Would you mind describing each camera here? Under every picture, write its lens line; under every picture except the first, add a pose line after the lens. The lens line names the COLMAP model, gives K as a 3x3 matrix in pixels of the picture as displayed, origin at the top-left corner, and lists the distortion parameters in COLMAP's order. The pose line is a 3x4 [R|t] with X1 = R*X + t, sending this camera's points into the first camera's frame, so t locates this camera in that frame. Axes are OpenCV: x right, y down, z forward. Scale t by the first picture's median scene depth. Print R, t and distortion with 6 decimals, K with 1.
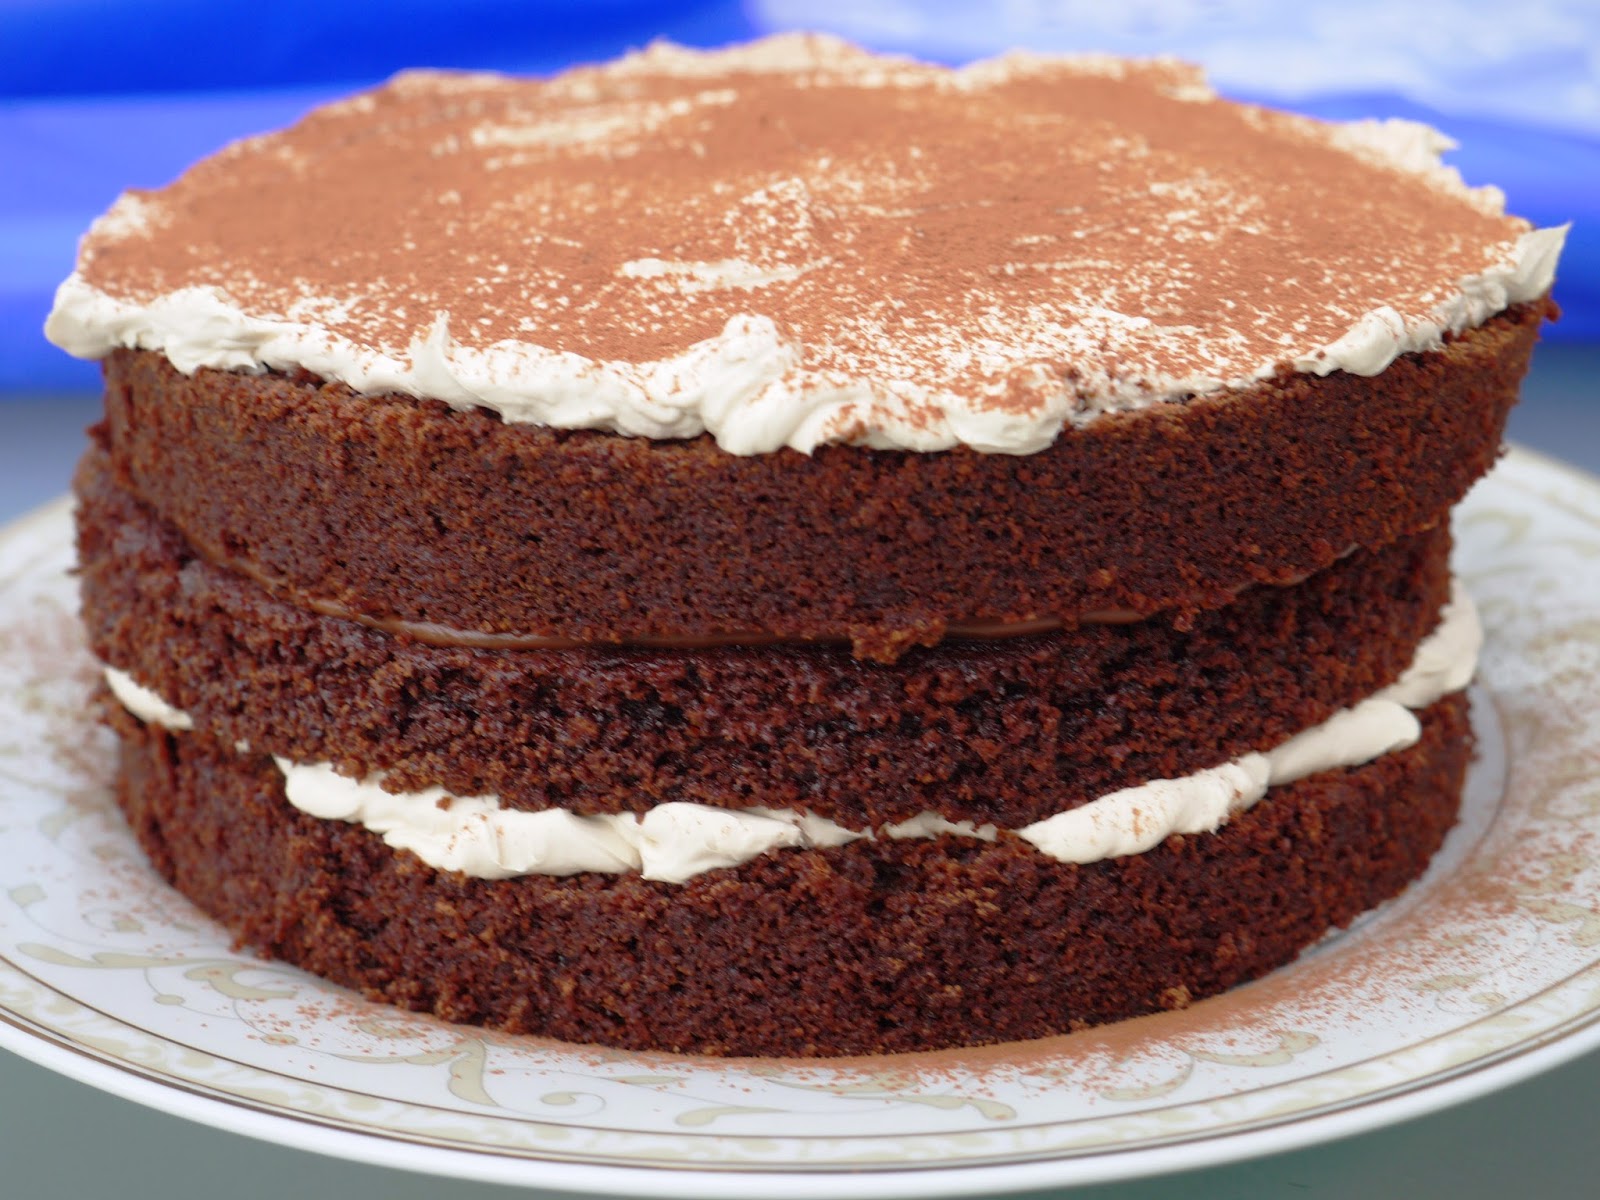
lens RADIAL K [[2634.5, 0, 819.3], [0, 2634.5, 597.0], [0, 0, 1]] dist [0.002437, -0.000378]
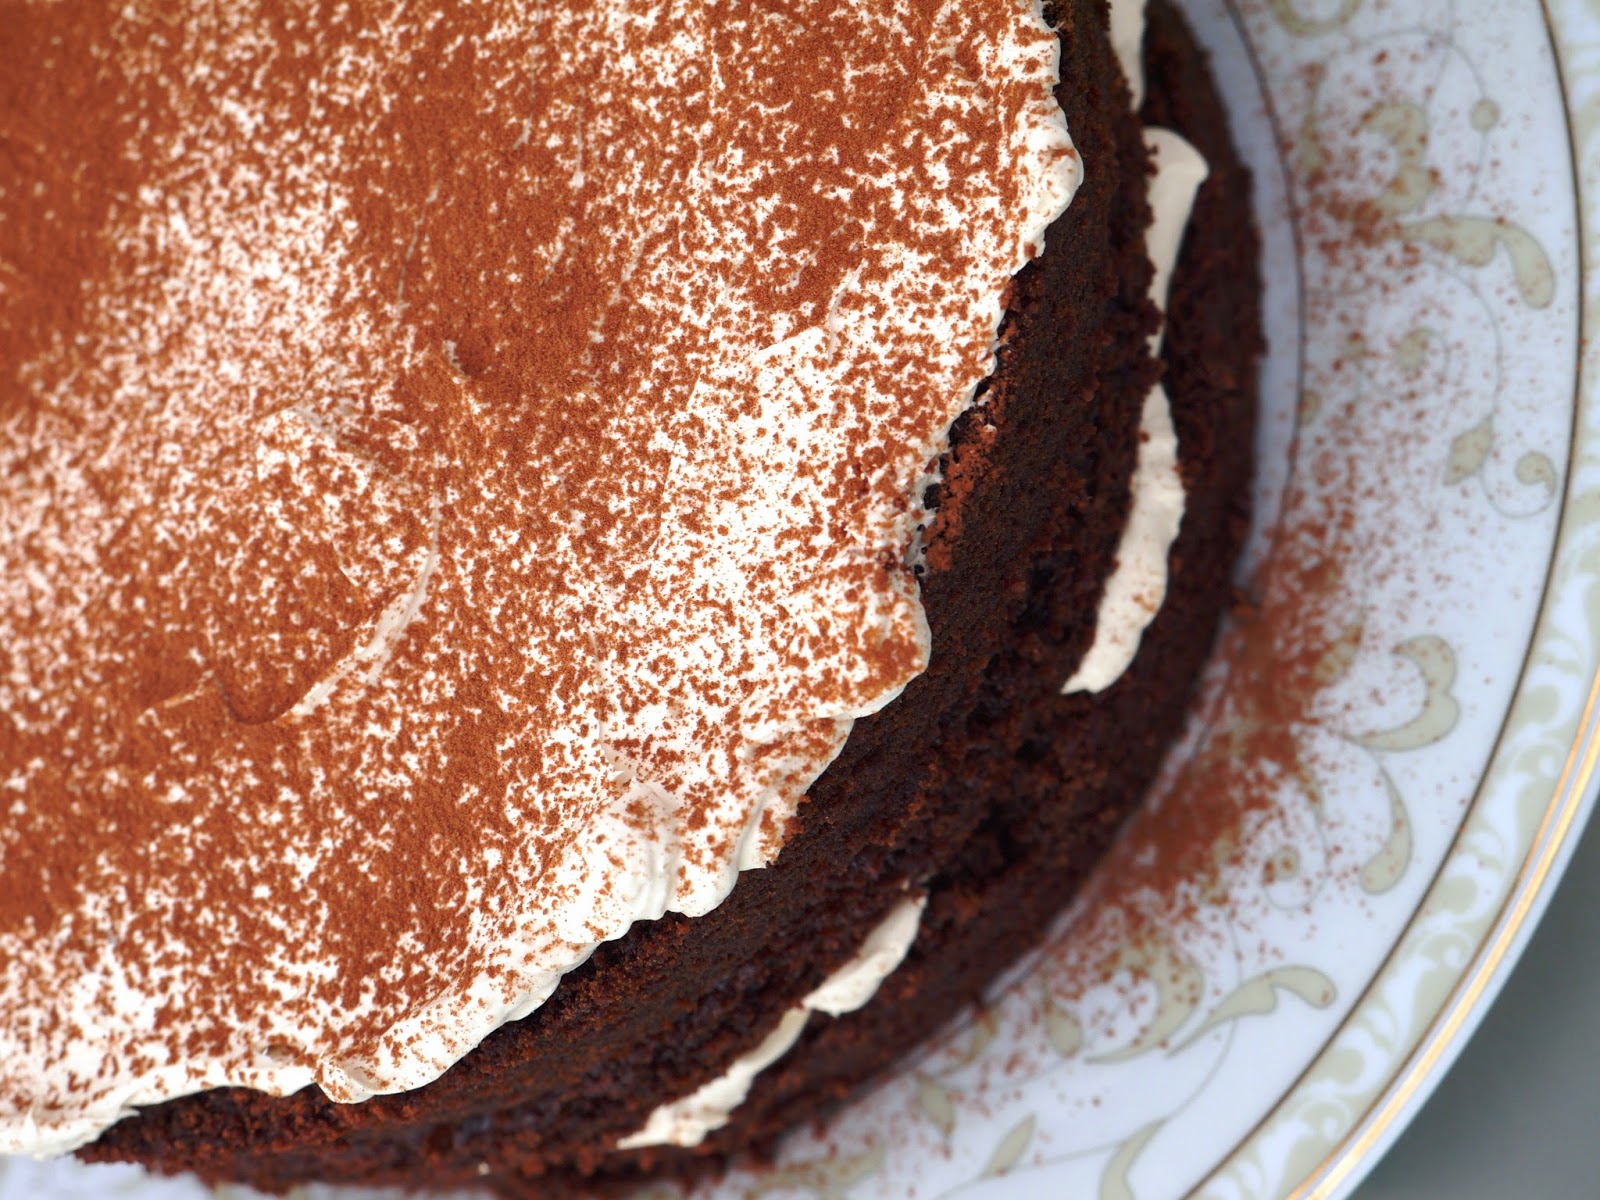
lens RADIAL K [[2675.2, 0, 853.8], [0, 2675.2, 581.8], [0, 0, 1]] dist [-0.024914, -0.008092]
pose [[0.664341, -0.734347, -0.139233, 0.184515], [0.605612, 0.419691, 0.676087, -0.598682], [-0.438048, -0.533473, 0.723547, 0.364350]]
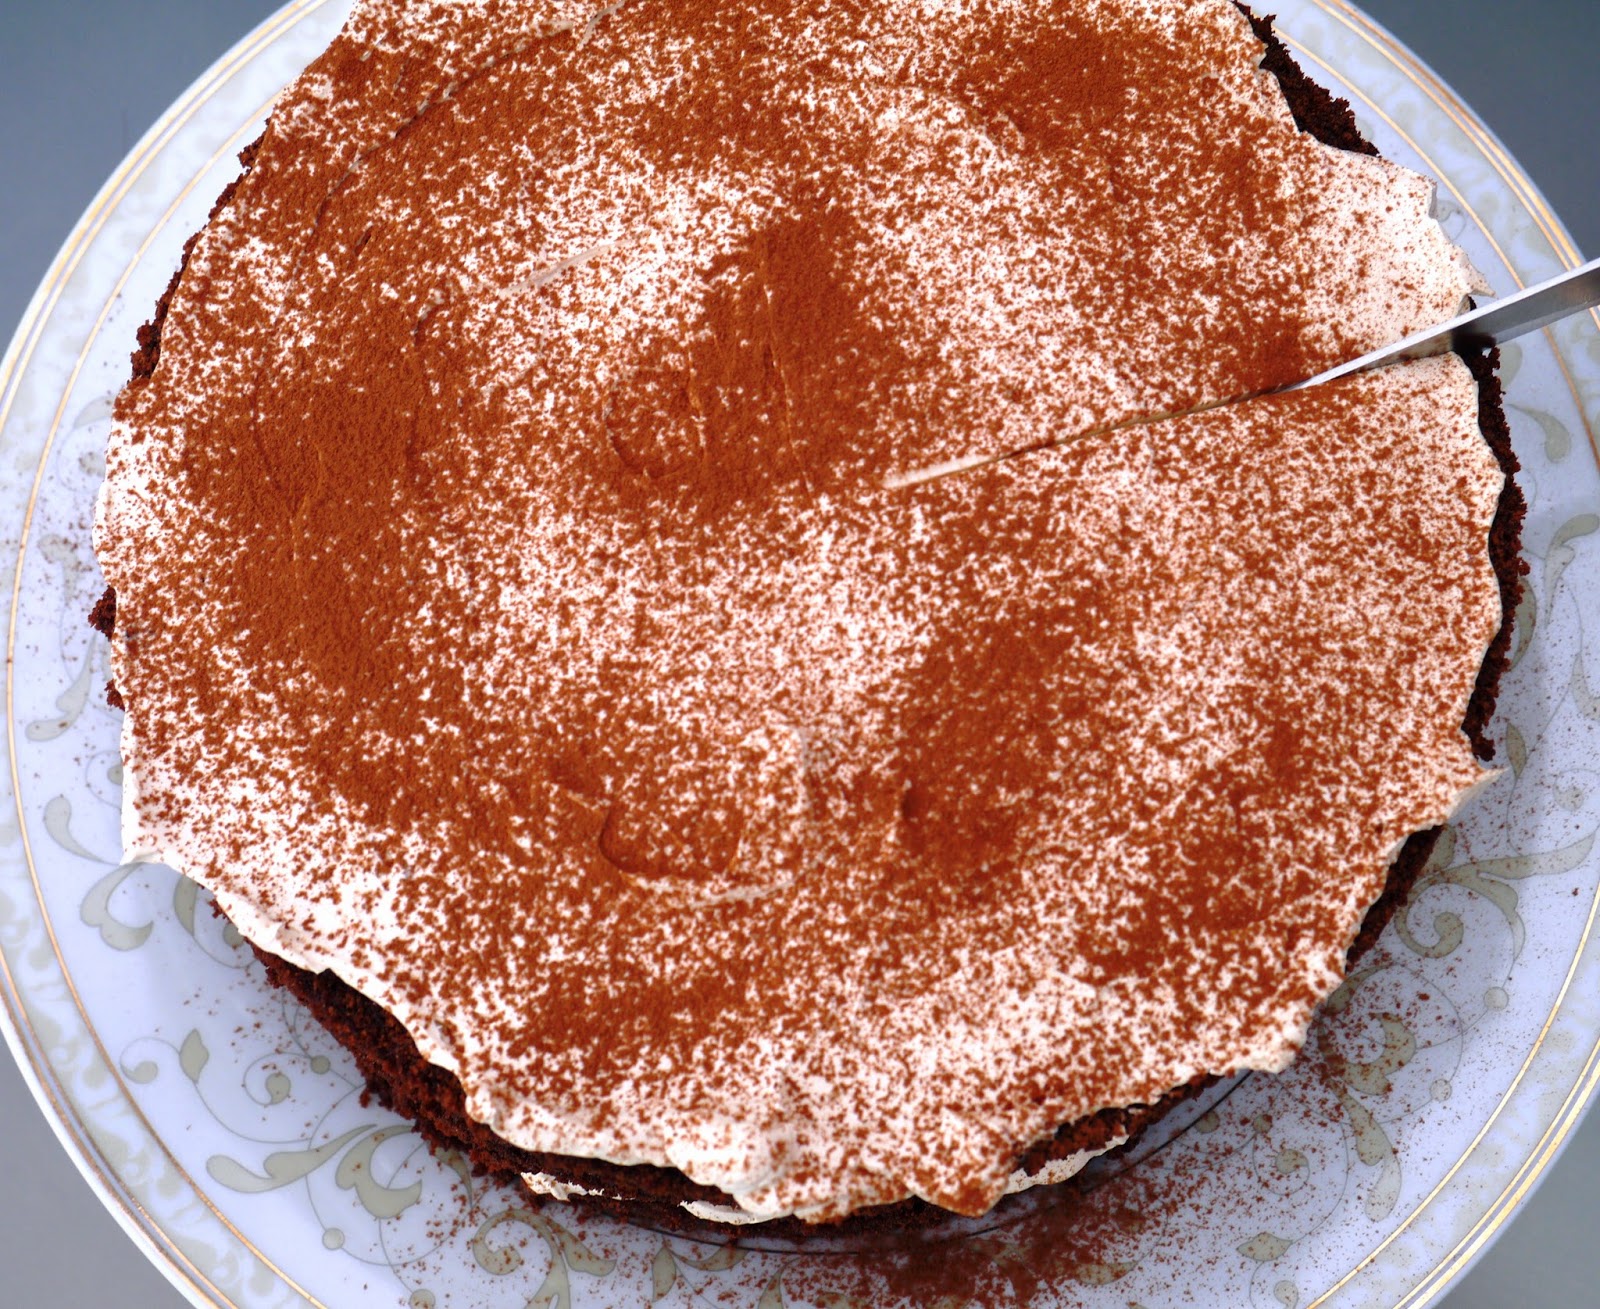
lens RADIAL K [[2612.5, 0, 939.9], [0, 2612.5, 622.2], [0, 0, 1]] dist [0.008085, -0.554115]
pose [[0.999077, 0.020048, 0.037984, 0.009507], [-0.042449, 0.595674, 0.802104, -1.099472], [-0.006545, -0.802976, 0.595976, 0.436468]]
